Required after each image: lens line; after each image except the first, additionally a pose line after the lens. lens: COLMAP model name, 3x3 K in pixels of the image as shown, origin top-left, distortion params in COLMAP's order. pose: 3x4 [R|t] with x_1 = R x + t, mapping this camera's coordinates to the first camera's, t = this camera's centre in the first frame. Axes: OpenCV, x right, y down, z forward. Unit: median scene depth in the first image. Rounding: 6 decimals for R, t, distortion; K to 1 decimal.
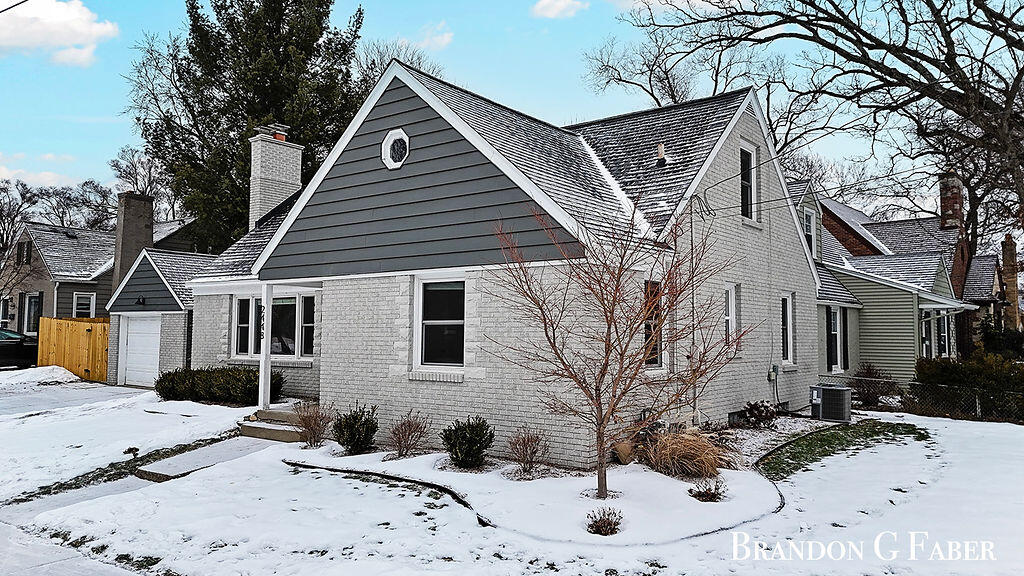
lens RADIAL K [[755.4, 0, 512.0], [0, 755.4, 288.0], [0, 0, 1]] dist [0.091553, -0.079154]
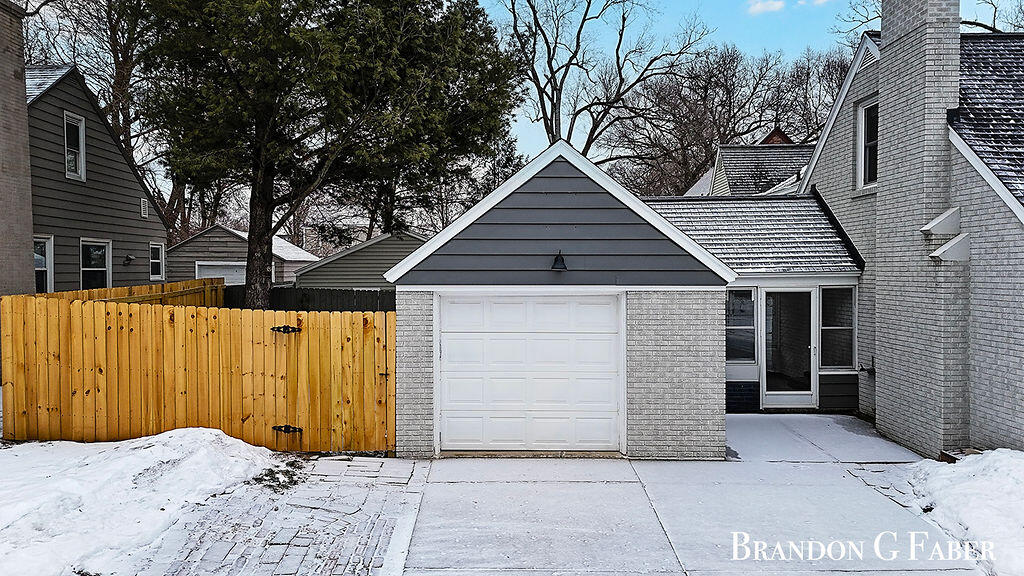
lens RADIAL K [[755.4, 0, 512.0], [0, 755.4, 288.0], [0, 0, 1]] dist [0.091553, -0.079154]
pose [[0.784427, -0.025367, 0.619703, -1.362933], [-0.027714, 0.996732, 0.075881, -0.001063], [-0.619602, -0.076698, 0.781160, 1.191673]]
